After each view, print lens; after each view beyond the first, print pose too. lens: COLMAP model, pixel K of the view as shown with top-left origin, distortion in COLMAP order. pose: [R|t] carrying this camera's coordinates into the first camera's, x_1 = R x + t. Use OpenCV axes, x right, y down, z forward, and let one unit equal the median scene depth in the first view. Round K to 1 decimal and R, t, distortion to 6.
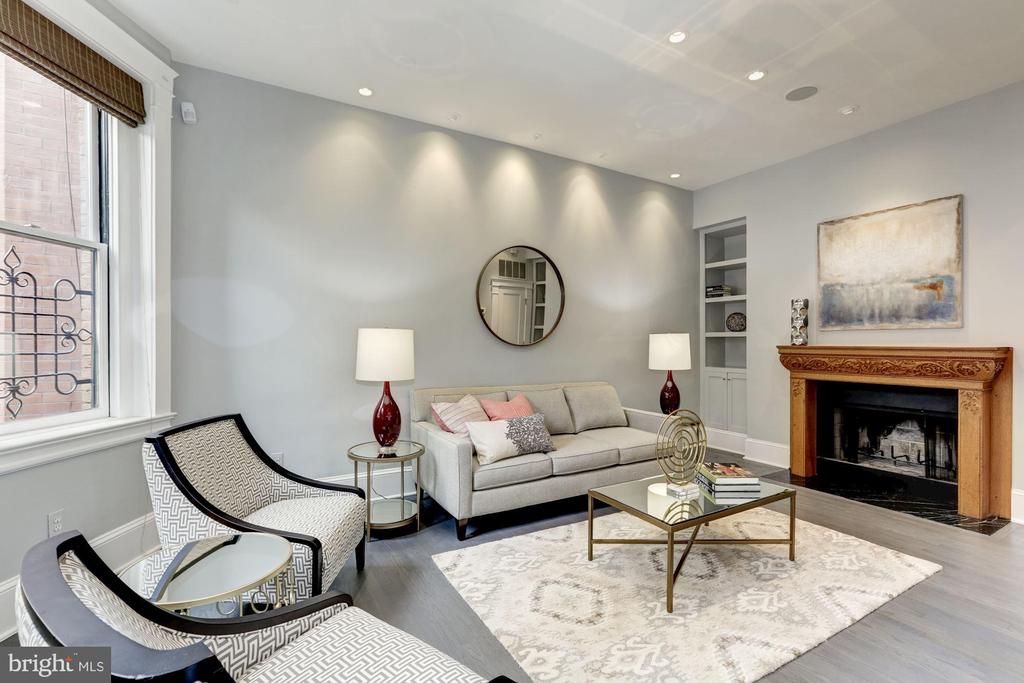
lens RADIAL K [[462.5, 0, 510.5], [0, 462.5, 342.5], [0, 0, 1]] dist [0.000543, 0.000234]
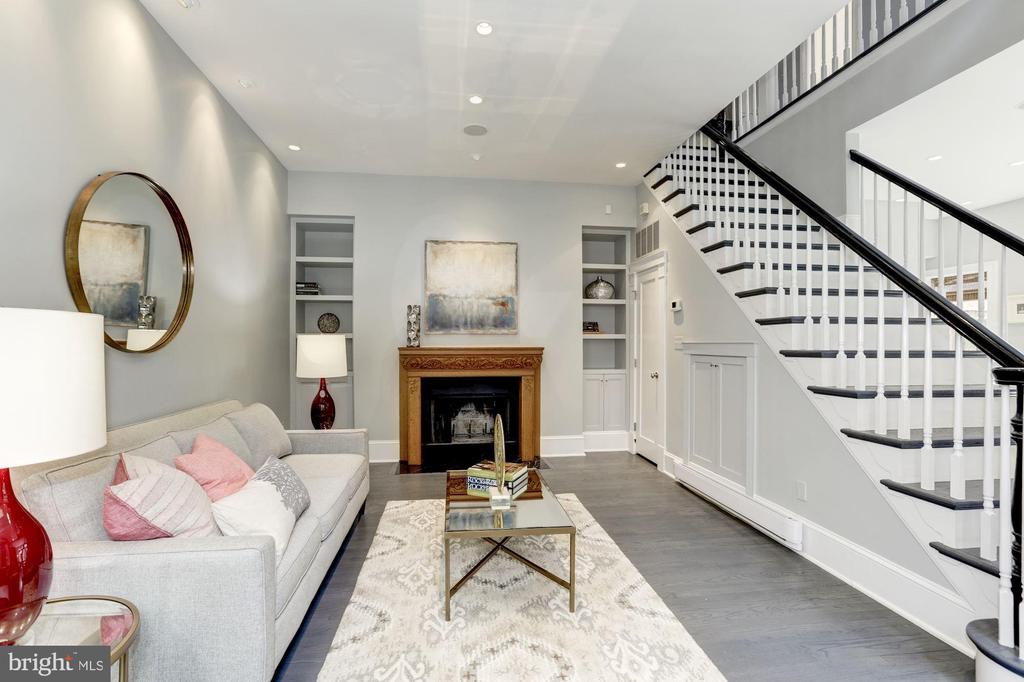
lens RADIAL K [[464.3, 0, 509.6], [0, 464.3, 346.4], [0, 0, 1]] dist [-0.049065, 0.000265]
pose [[0.377738, -0.007832, 0.925879, -0.333603], [0.001132, 0.999967, 0.007997, -0.003962], [-0.925912, -0.001973, 0.377735, 0.396984]]
